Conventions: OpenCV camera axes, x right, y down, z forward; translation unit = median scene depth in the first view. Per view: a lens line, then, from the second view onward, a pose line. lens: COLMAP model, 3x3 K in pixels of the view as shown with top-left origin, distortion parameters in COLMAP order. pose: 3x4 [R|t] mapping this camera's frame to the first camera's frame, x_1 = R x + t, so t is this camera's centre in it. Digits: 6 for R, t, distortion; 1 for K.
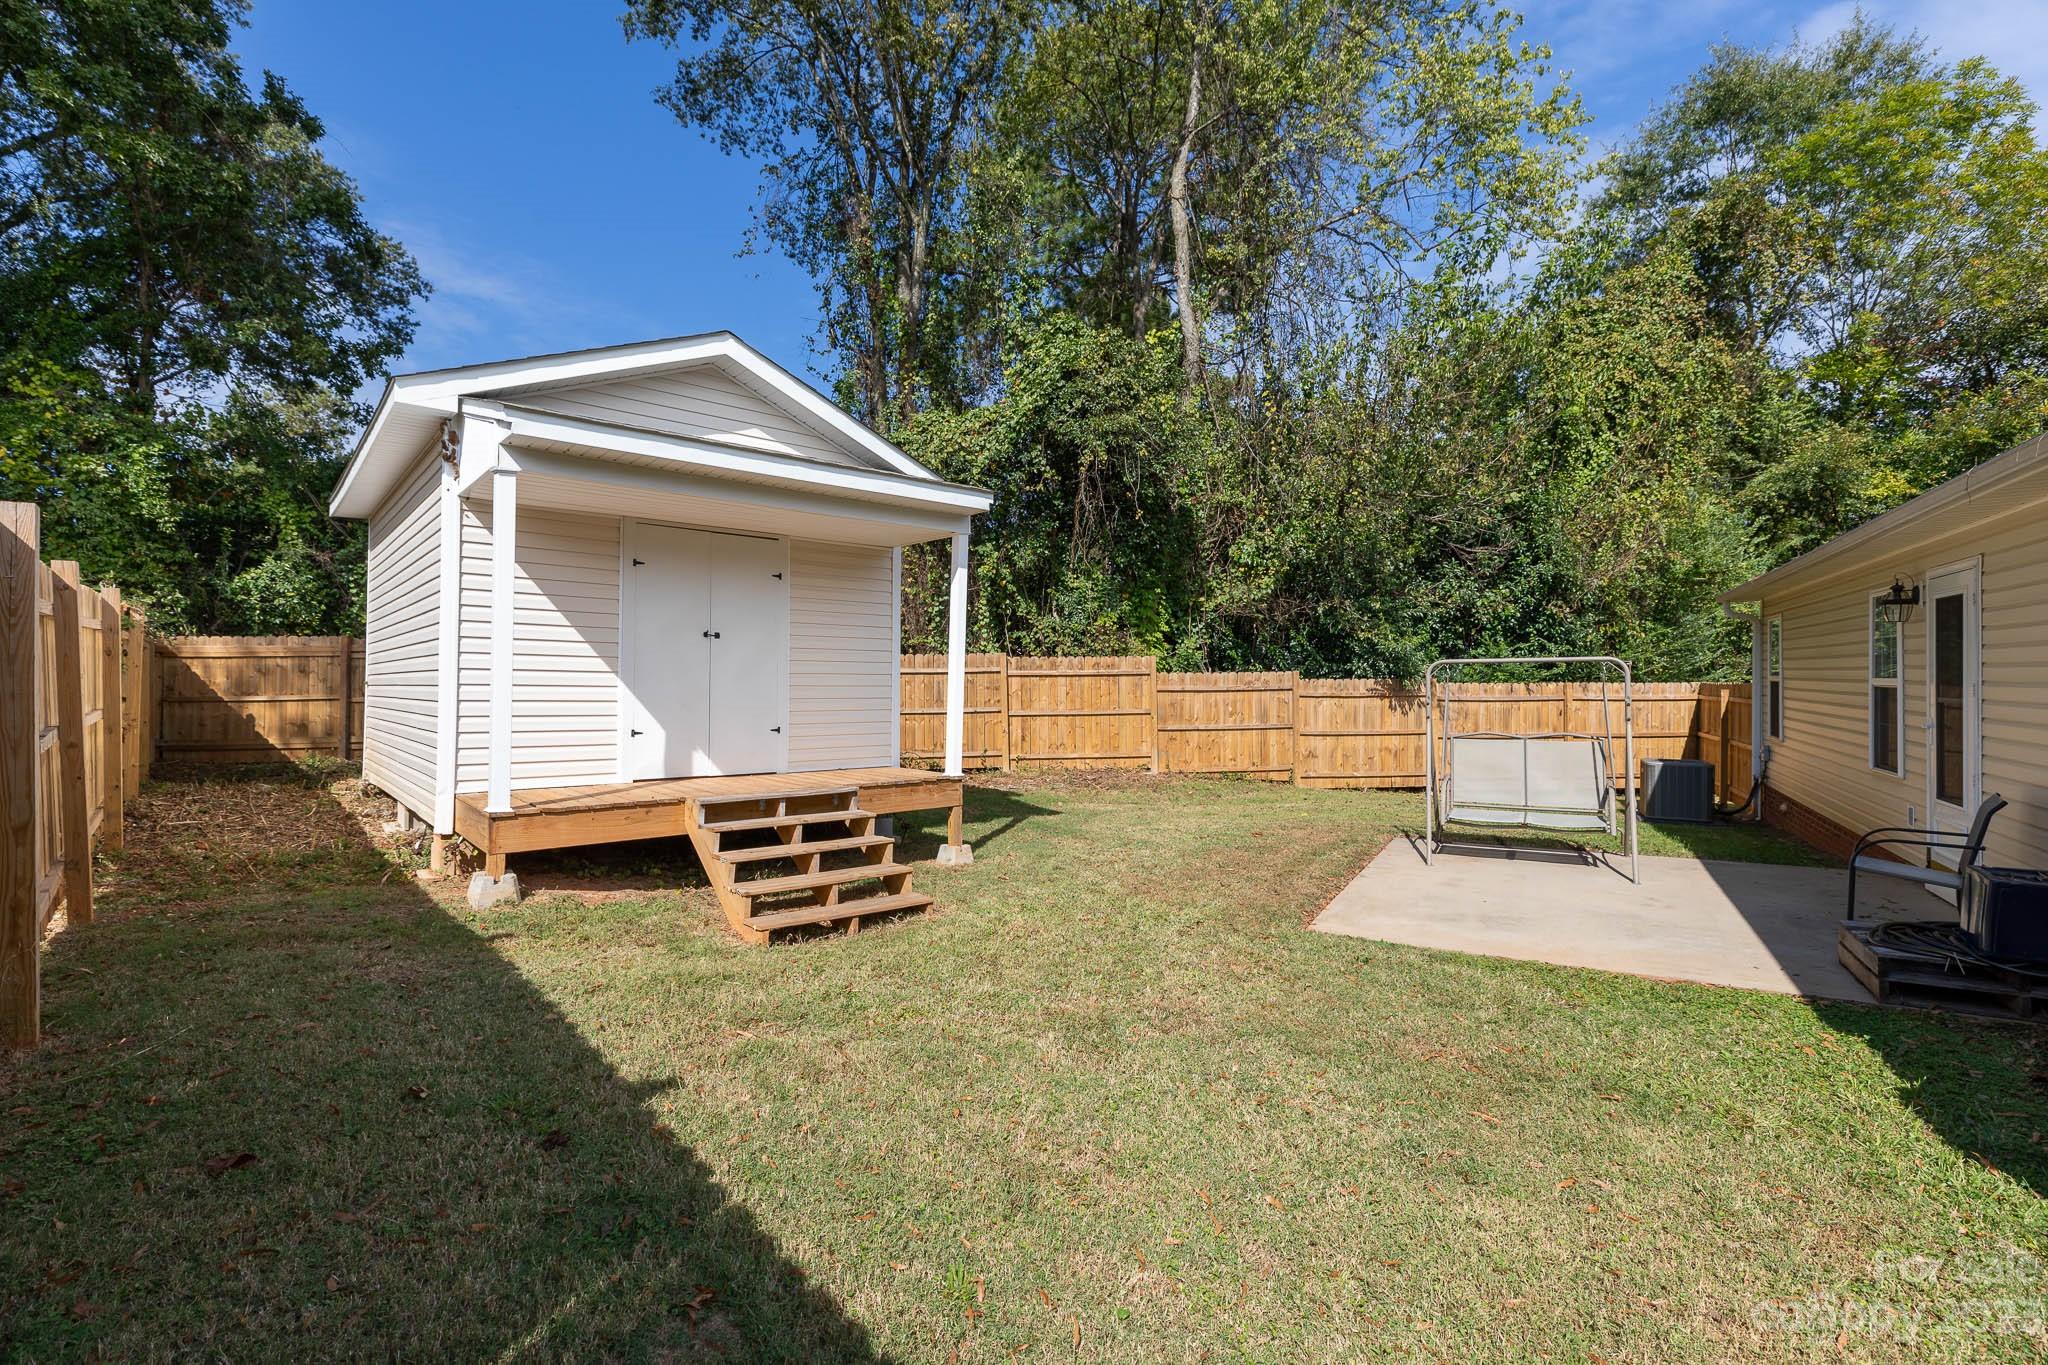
lens RADIAL K [[914.3, 0, 1033.4], [0, 914.3, 683.9], [0, 0, 1]] dist [0.009004, -0.000404]
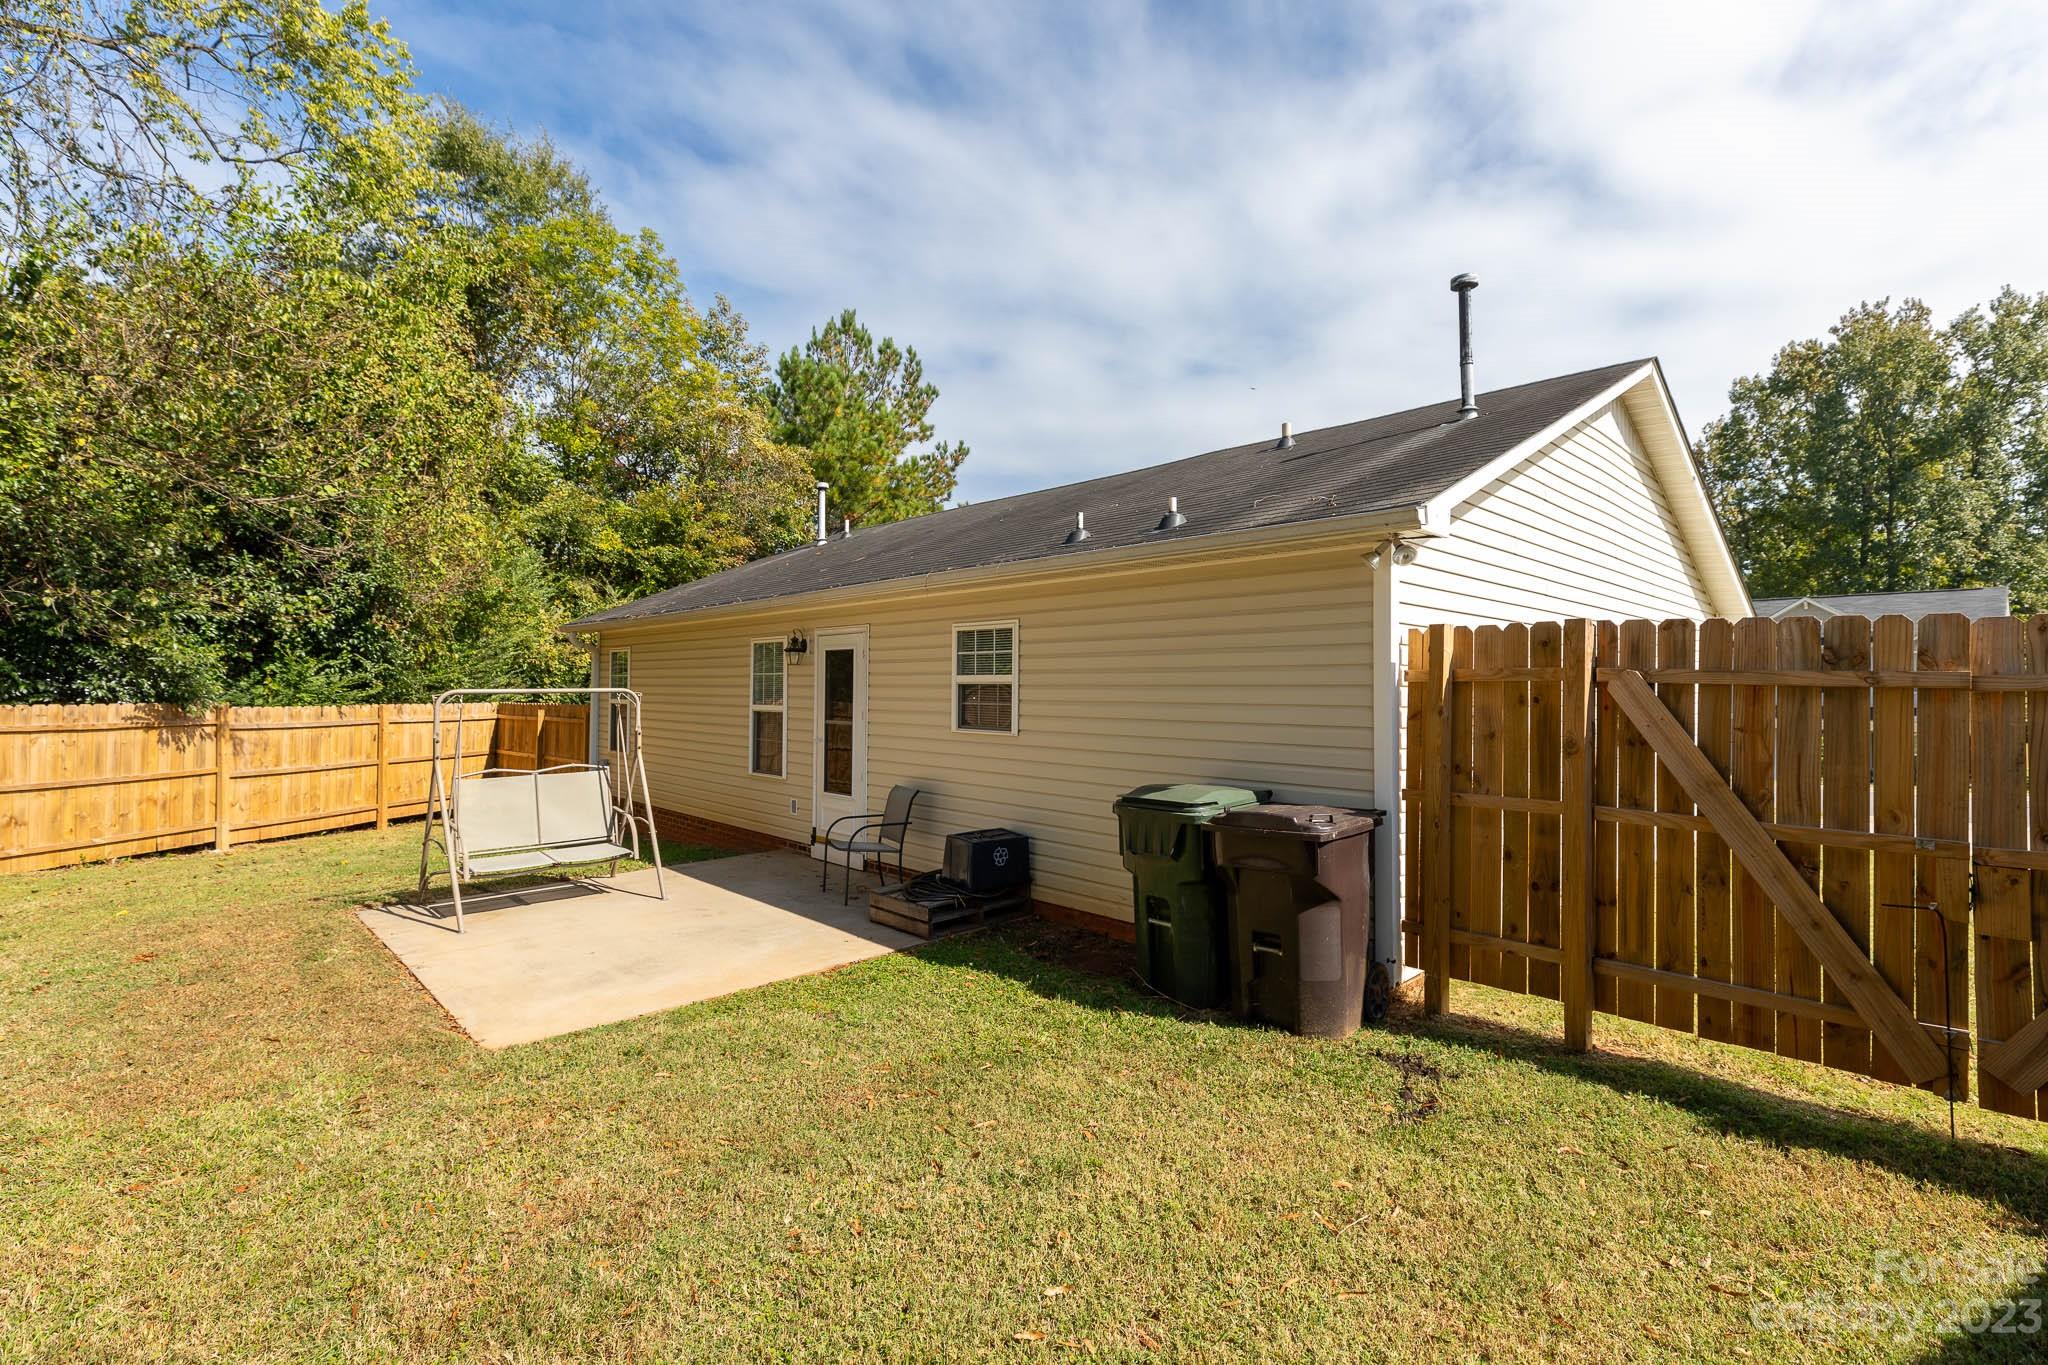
lens RADIAL K [[914.3, 0, 1033.4], [0, 914.3, 683.9], [0, 0, 1]] dist [0.009004, -0.000404]
pose [[0.292162, 0.009234, 0.956324, -0.109057], [0.003521, 0.999936, -0.010731, -0.010192], [-0.956362, 0.006503, 0.292111, 0.117114]]
